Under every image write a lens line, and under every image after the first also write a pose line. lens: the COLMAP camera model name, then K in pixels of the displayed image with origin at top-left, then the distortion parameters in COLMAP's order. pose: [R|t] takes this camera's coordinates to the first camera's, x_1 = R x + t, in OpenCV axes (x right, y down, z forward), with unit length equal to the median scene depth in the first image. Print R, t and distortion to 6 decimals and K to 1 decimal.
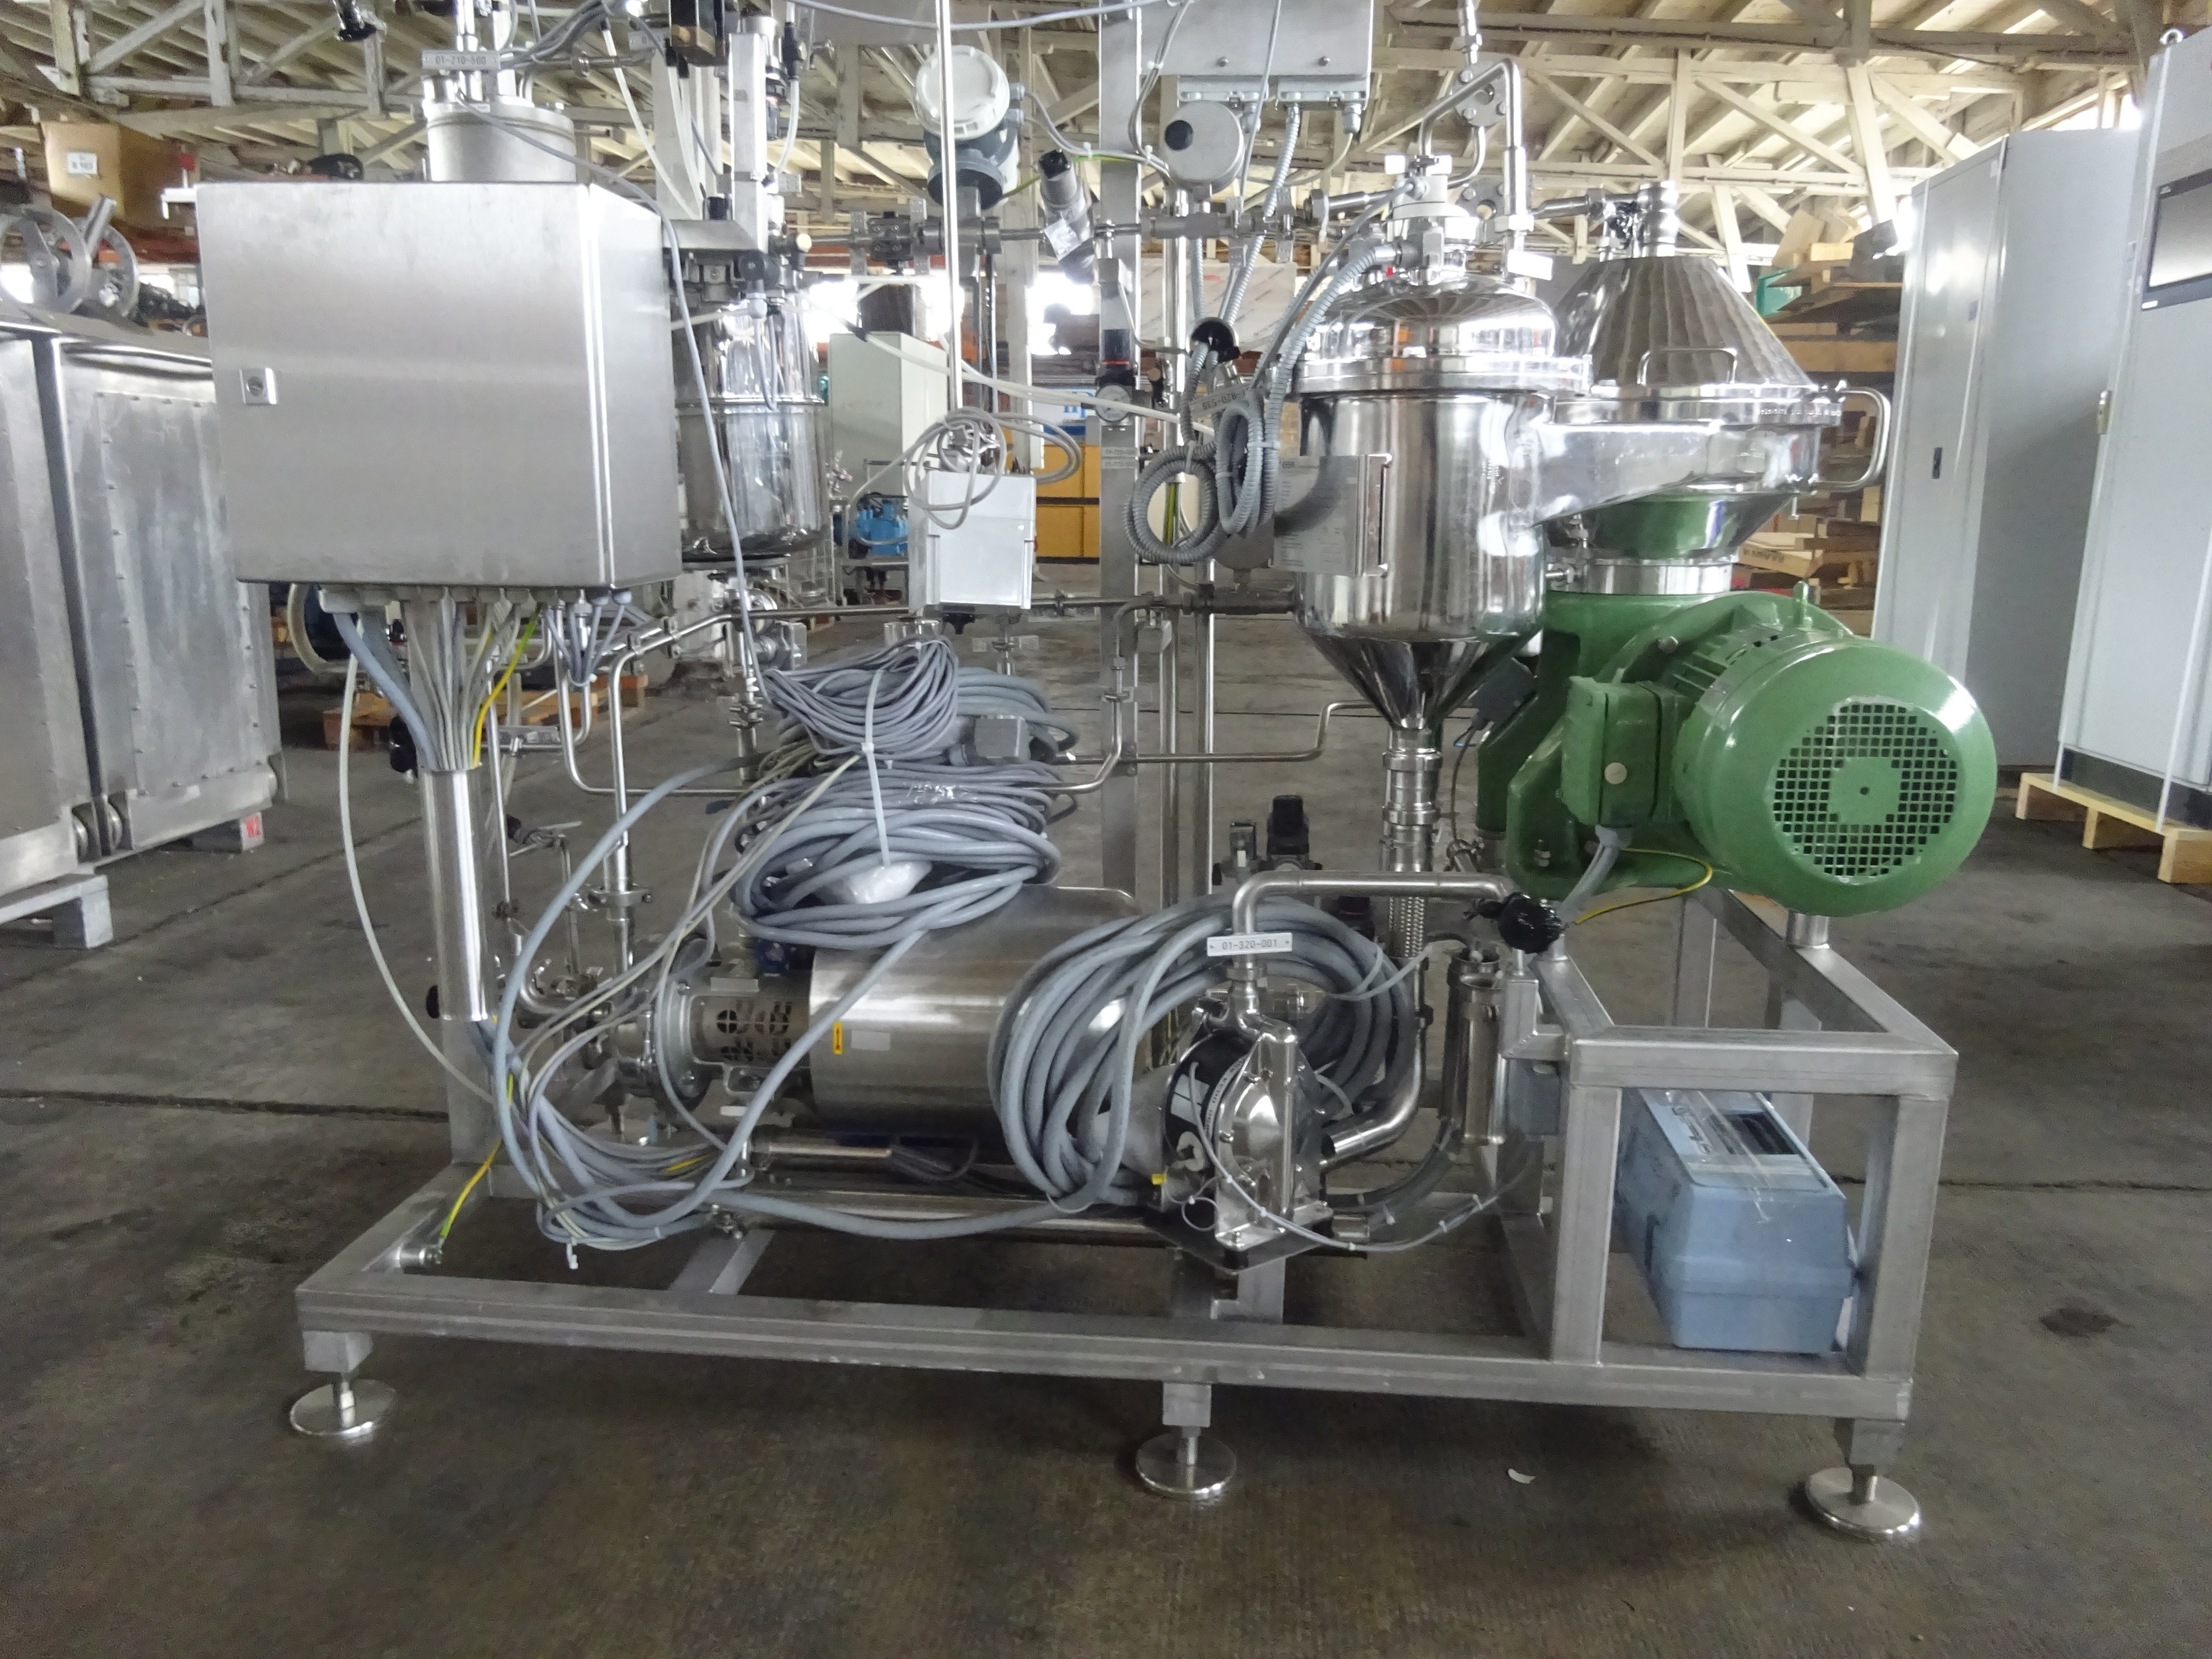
lens RADIAL K [[1593.3, 0, 1106.0], [0, 1593.3, 829.5], [0, 0, 1]] dist [-0.006068, 0.000182]
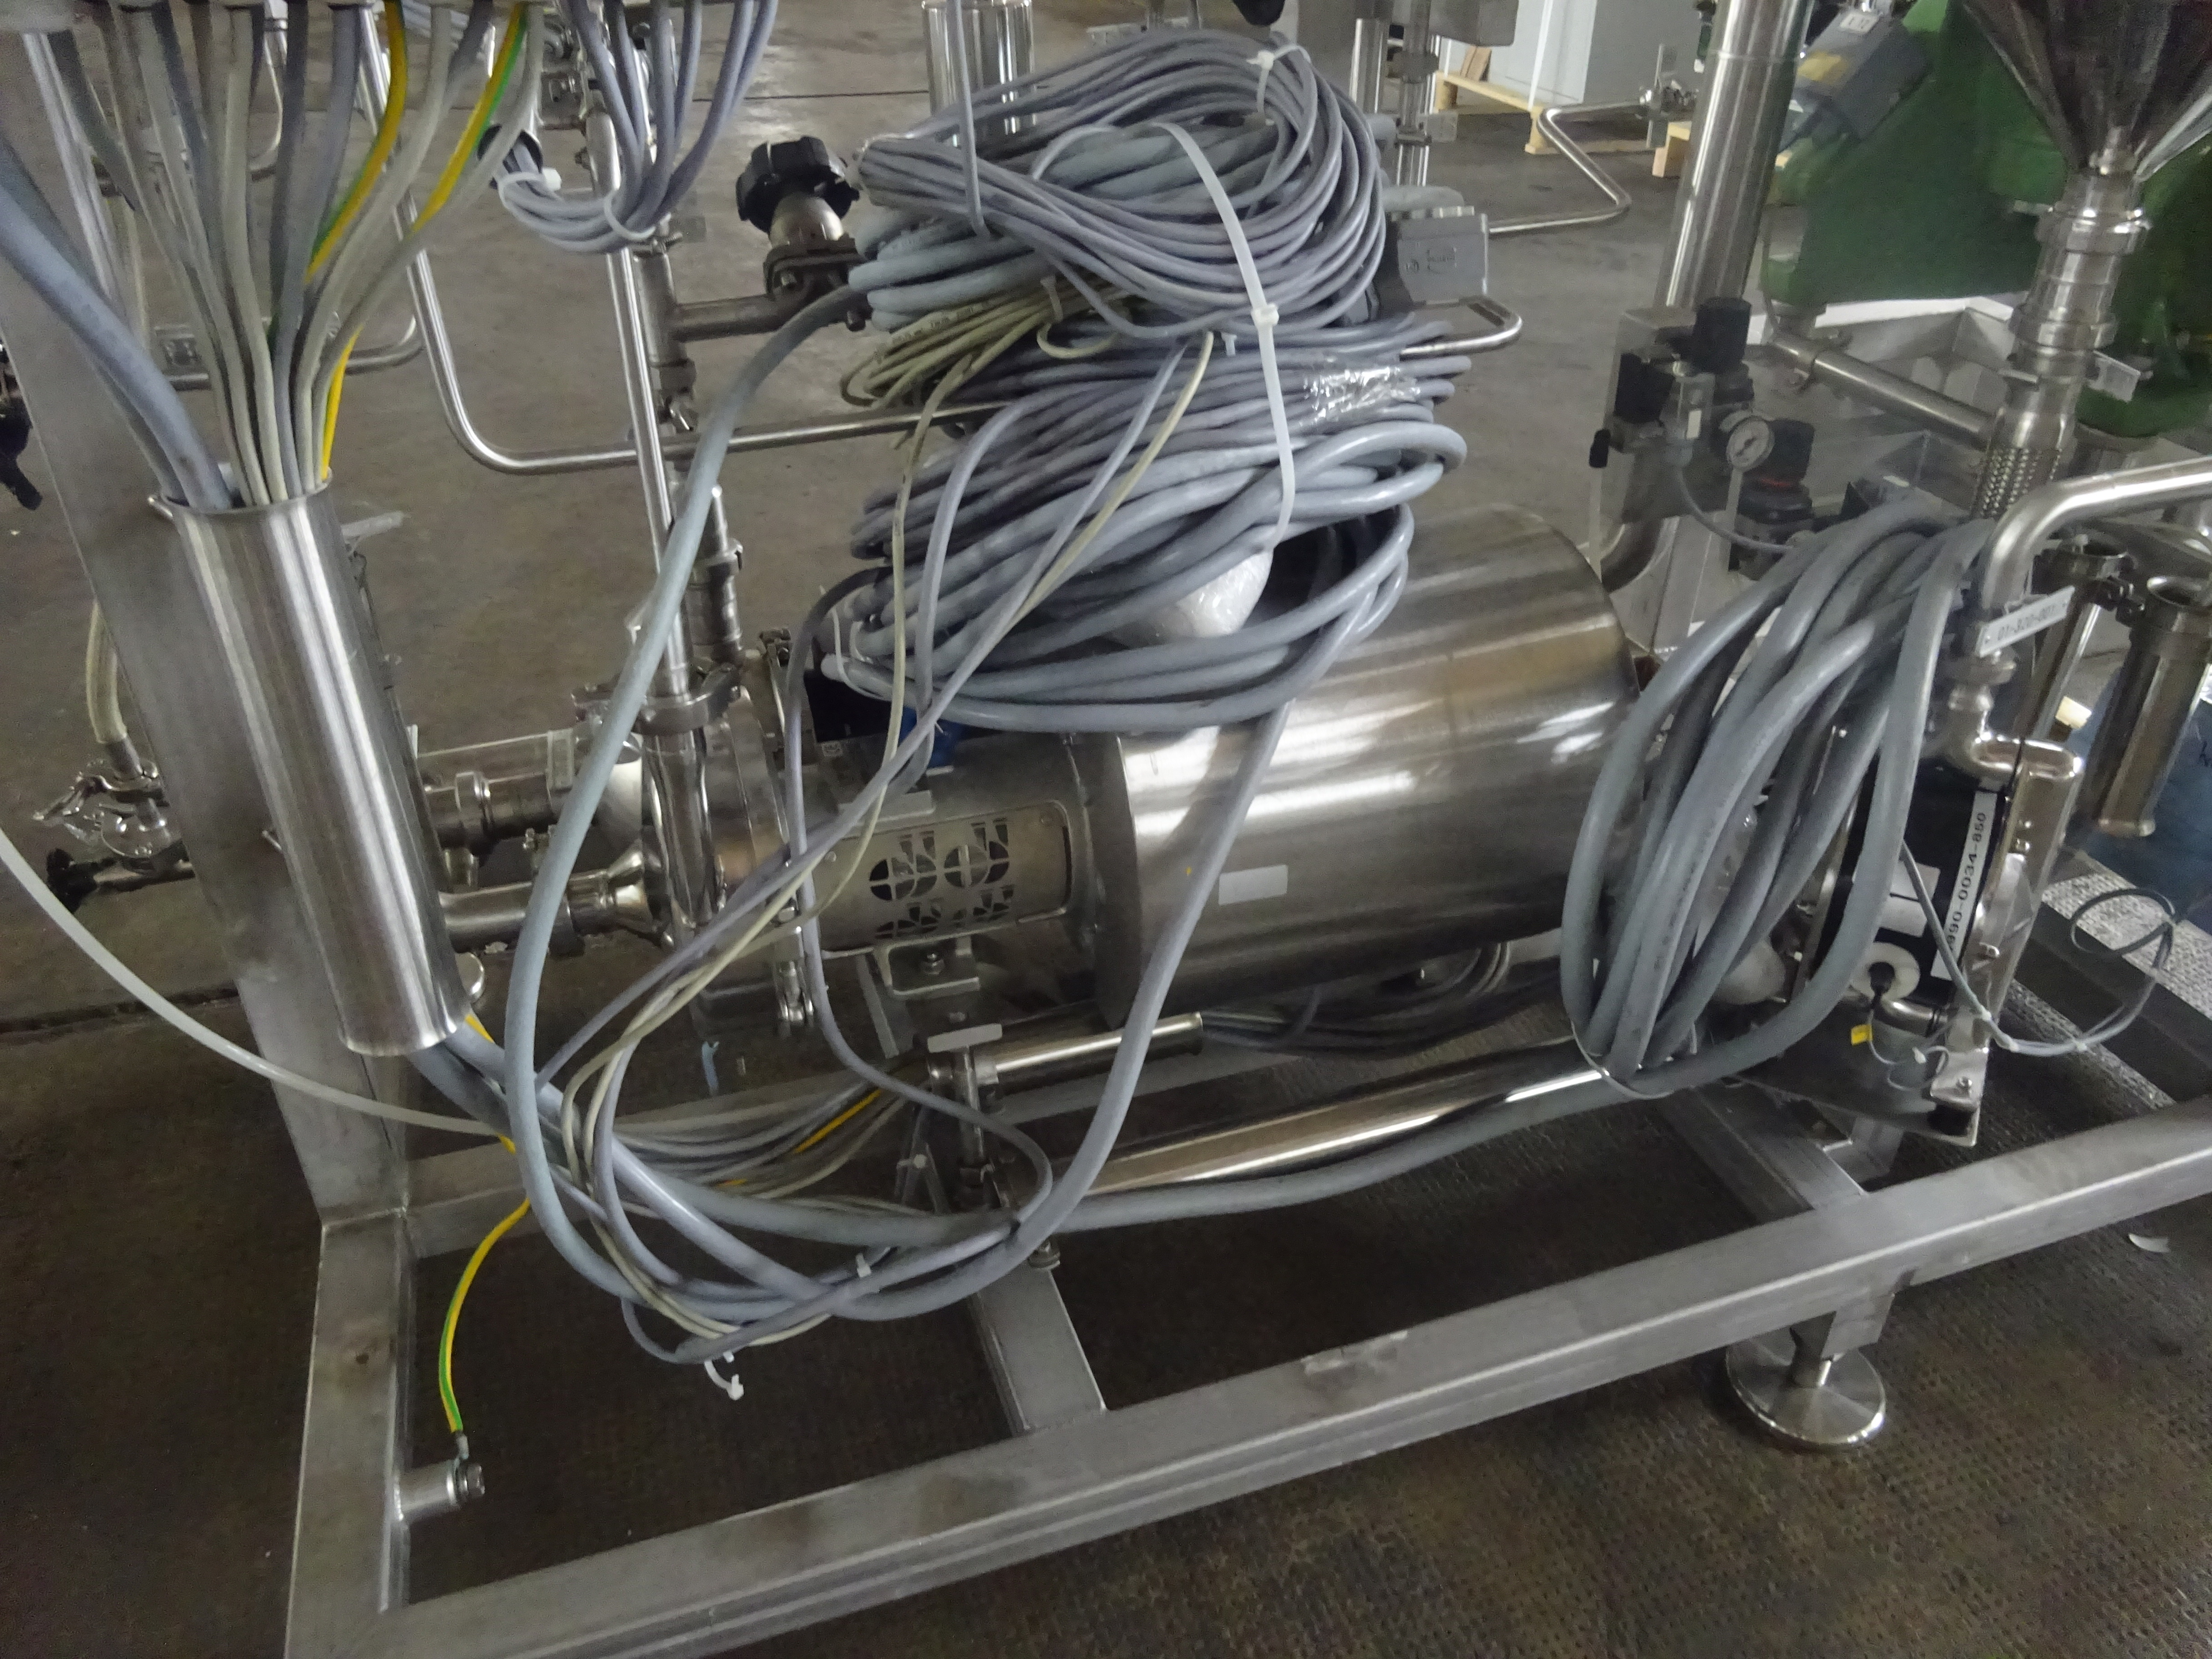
lens RADIAL K [[1593.3, 0, 1106.0], [0, 1593.3, 829.5], [0, 0, 1]] dist [-0.006068, 0.000182]
pose [[0.912644, -0.223282, 0.342382, -0.344720], [0.084726, 0.922766, 0.375931, -0.082355], [-0.399877, -0.314083, 0.861075, 0.528185]]
